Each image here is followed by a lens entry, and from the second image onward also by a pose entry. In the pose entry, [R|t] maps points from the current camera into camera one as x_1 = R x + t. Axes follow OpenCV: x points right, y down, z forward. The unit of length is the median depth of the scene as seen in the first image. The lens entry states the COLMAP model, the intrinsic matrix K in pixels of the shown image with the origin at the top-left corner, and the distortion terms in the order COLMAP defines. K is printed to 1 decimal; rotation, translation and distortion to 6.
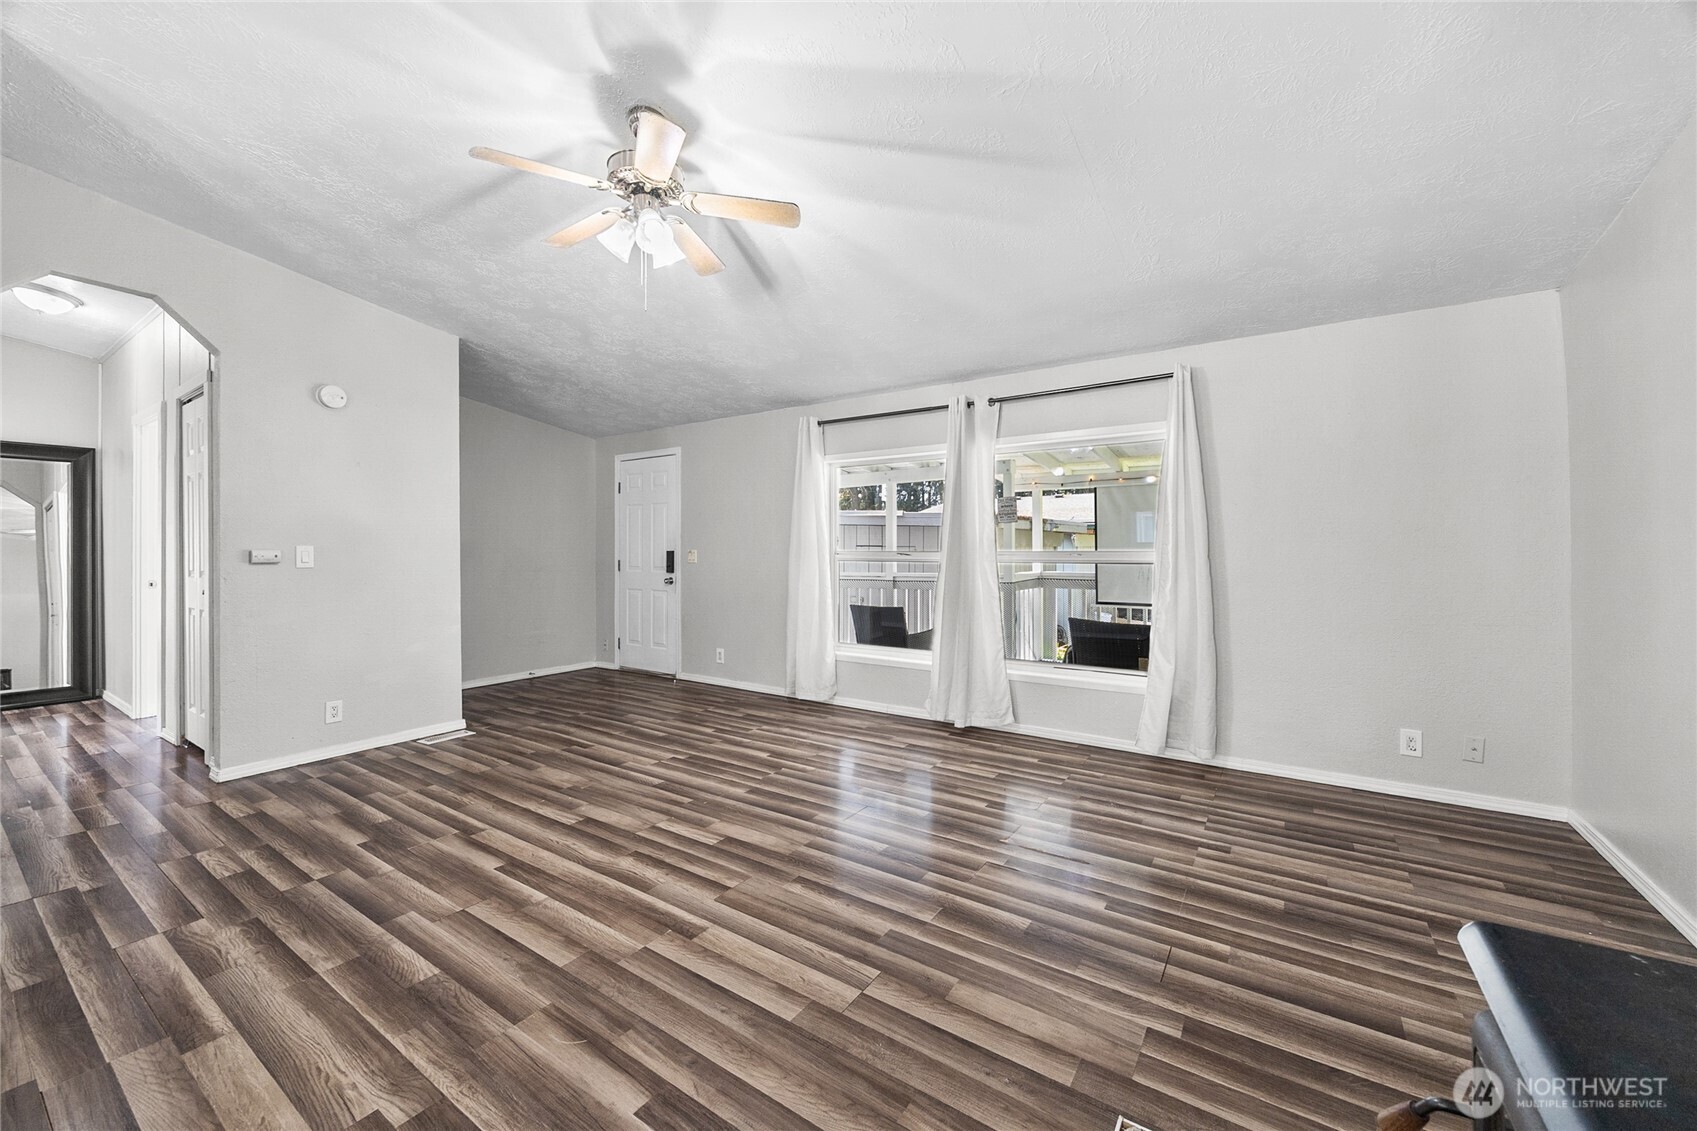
lens RADIAL K [[651.2, 0, 843.1], [0, 651.2, 555.0], [0, 0, 1]] dist [-0.001719, 0.000090]
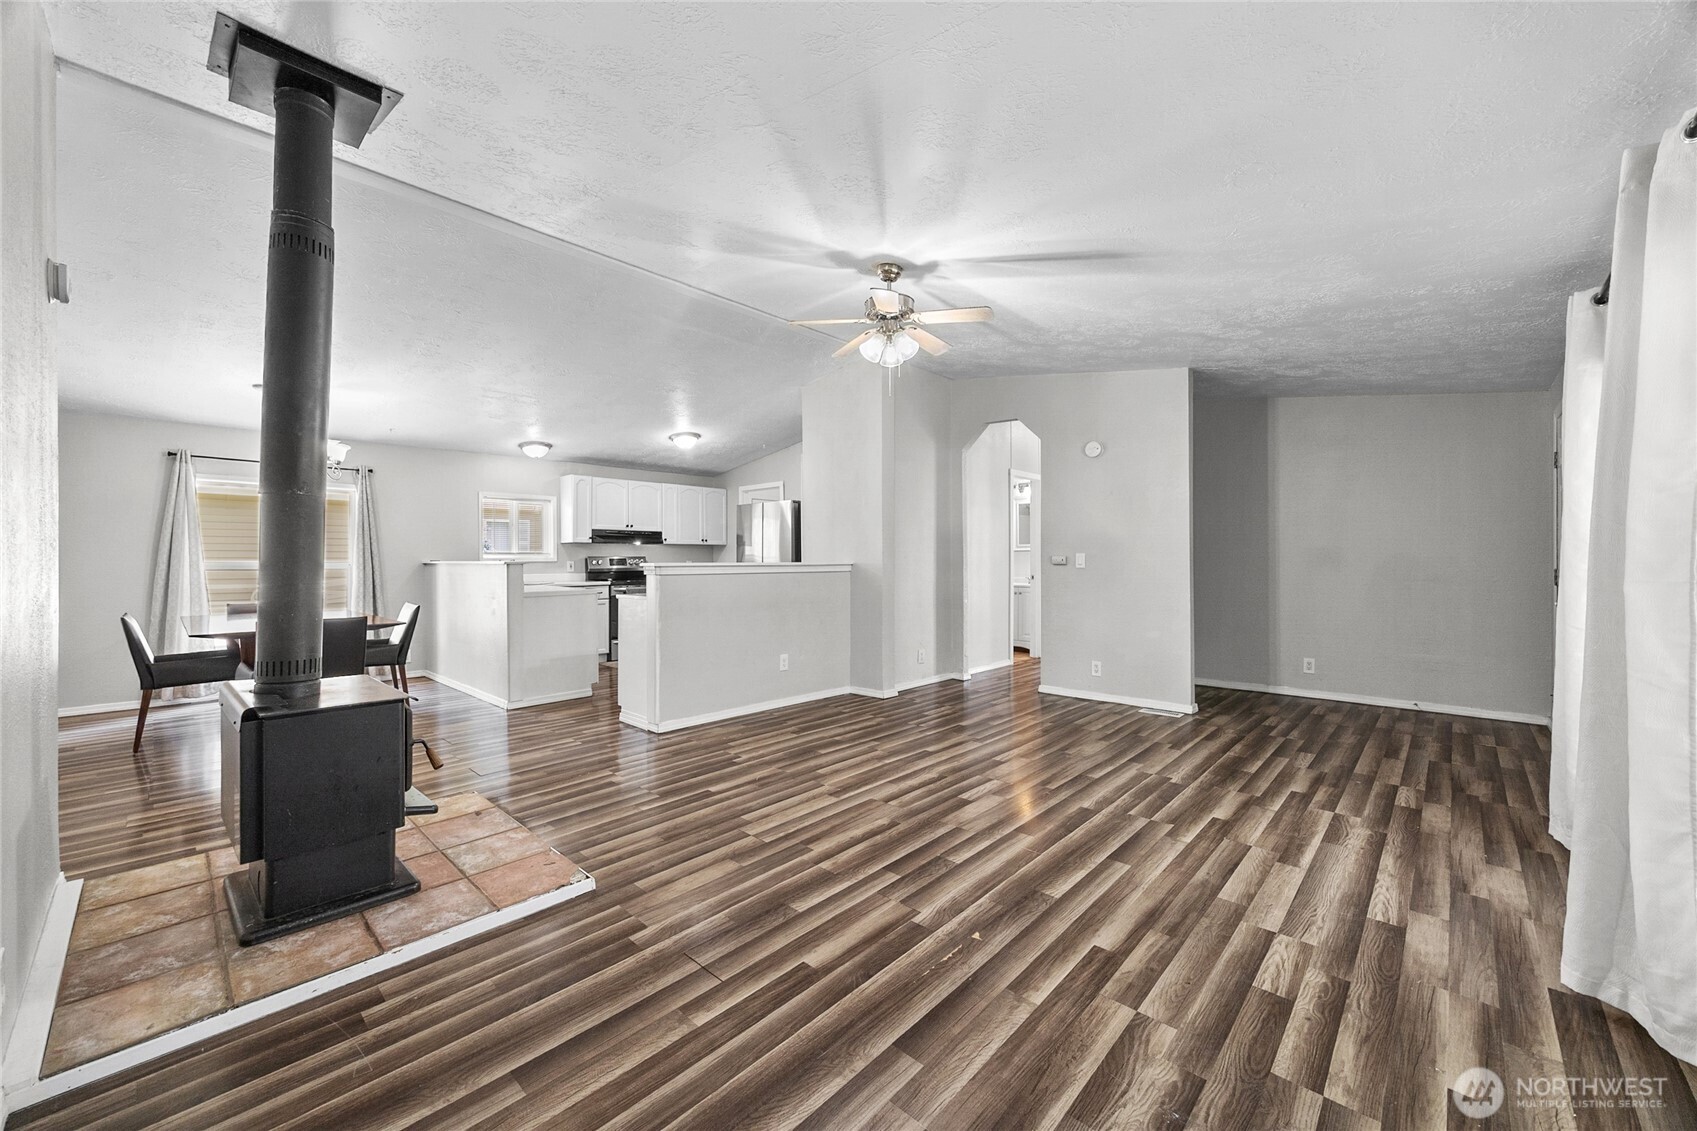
lens RADIAL K [[651.2, 0, 846.0], [0, 651.2, 560.4], [0, 0, 1]] dist [-0.001719, 0.000090]
pose [[-0.151503, 0.004643, -0.988446, 0.879584], [-0.003798, 0.999979, 0.005279, -0.003354], [0.988450, 0.004554, -0.151482, 0.827858]]
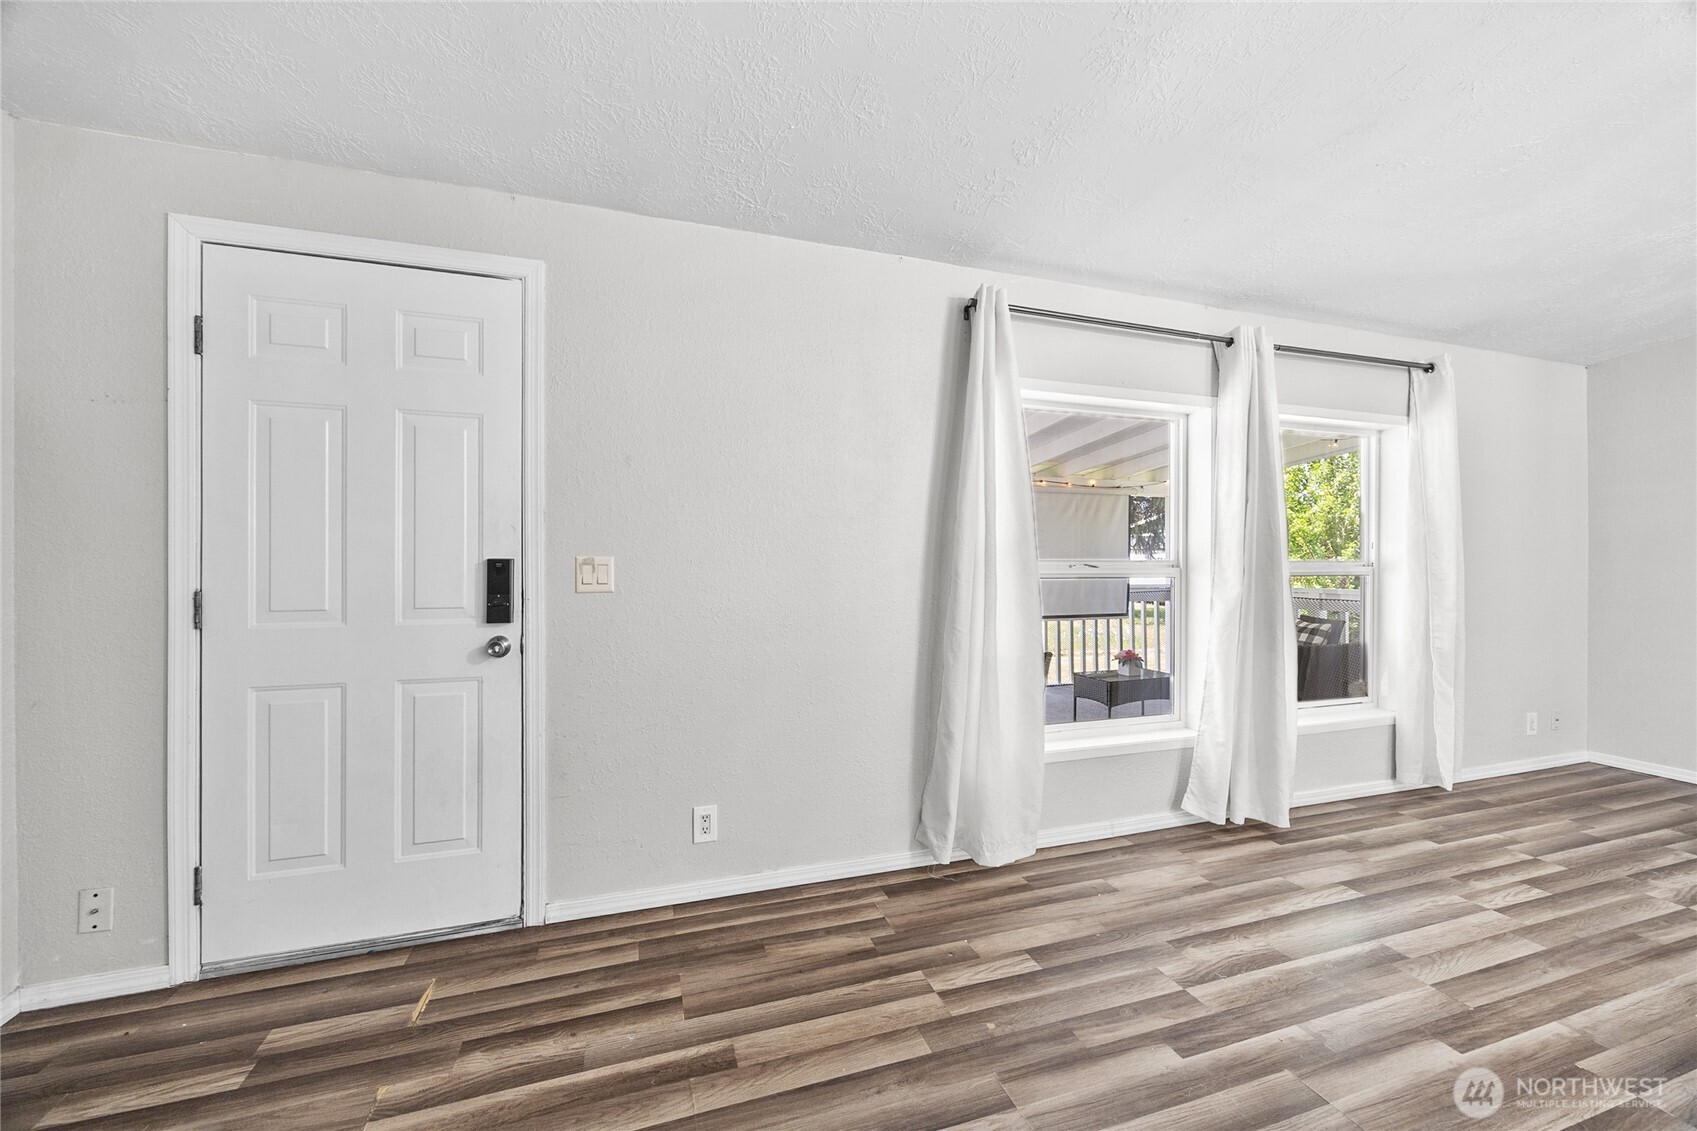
lens RADIAL K [[651.2, 0, 838.1], [0, 651.2, 563.5], [0, 0, 1]] dist [-0.001719, 0.000090]
pose [[0.612915, -0.004935, 0.790133, -0.842286], [0.001582, 0.999986, 0.005019, -0.010258], [-0.790147, -0.001826, 0.612915, 1.292309]]
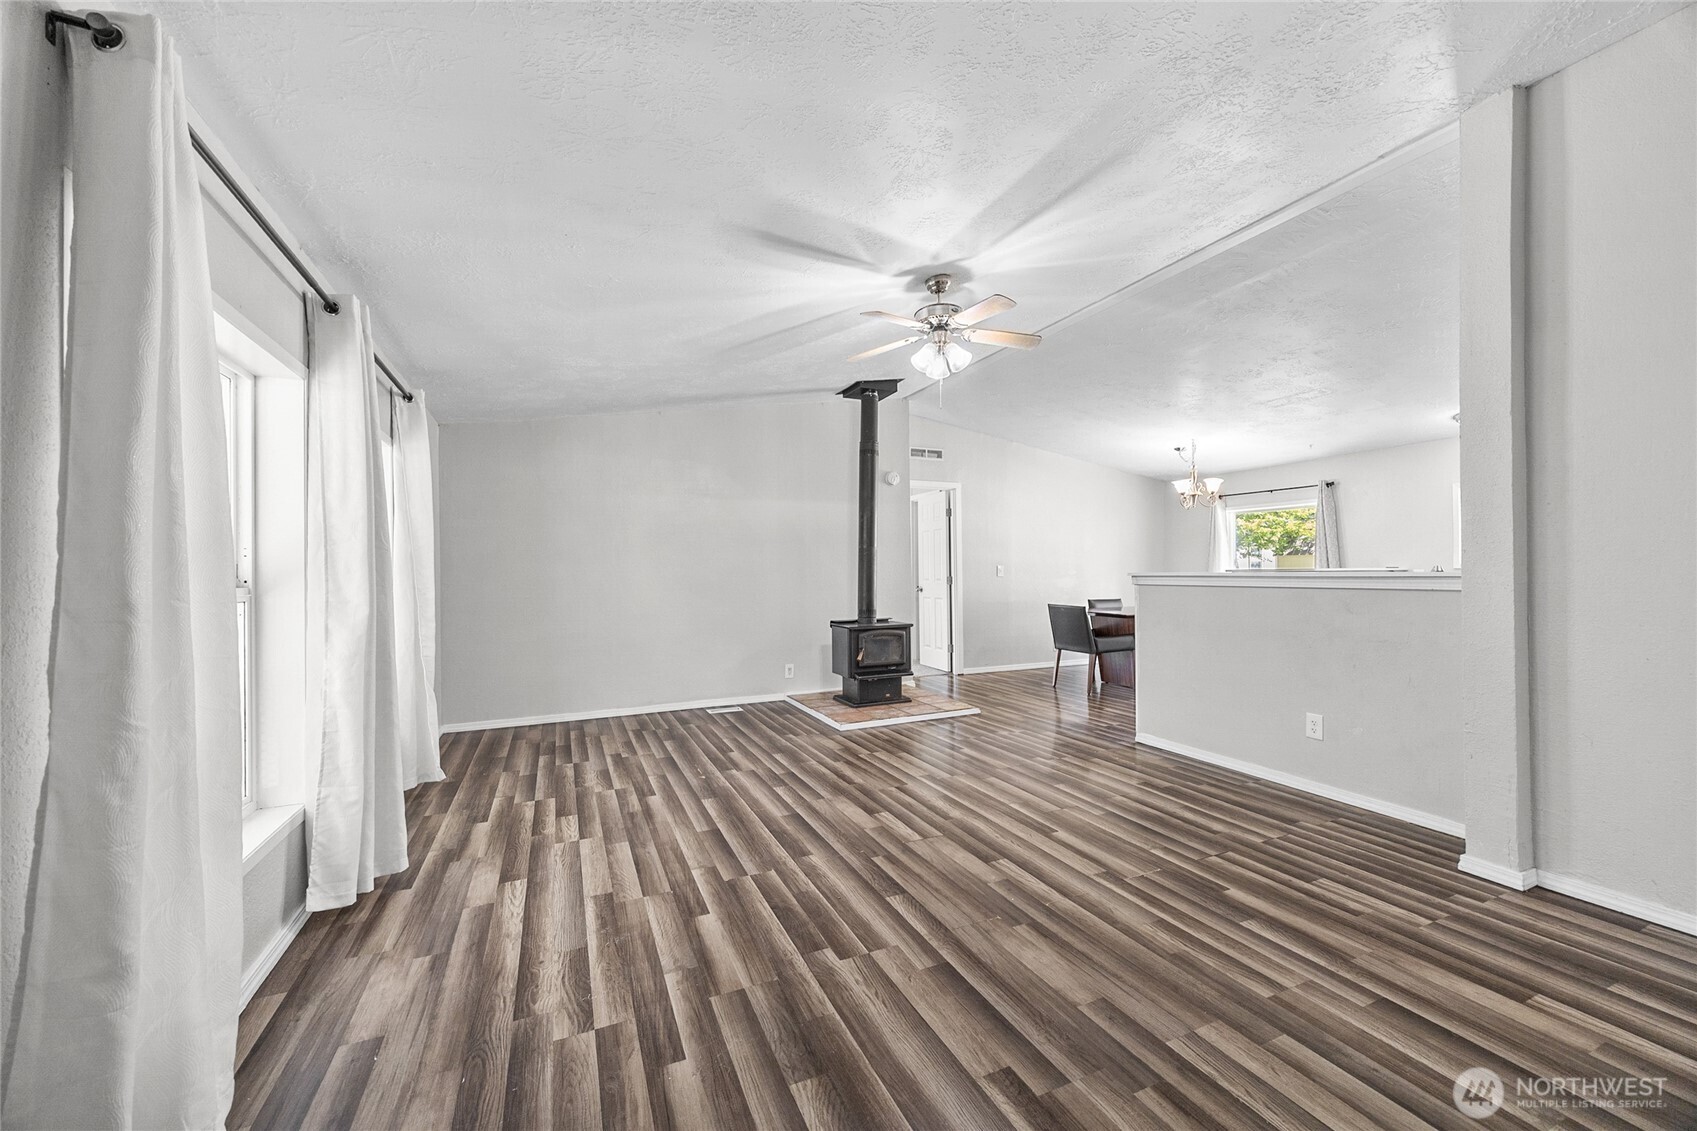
lens RADIAL K [[651.2, 0, 851.7], [0, 651.2, 572.2], [0, 0, 1]] dist [-0.001719, 0.000090]
pose [[-0.854244, 0.012396, 0.519724, -0.664684], [0.016695, 0.999854, 0.003593, -0.006877], [-0.519604, 0.011746, -0.854326, 1.754808]]
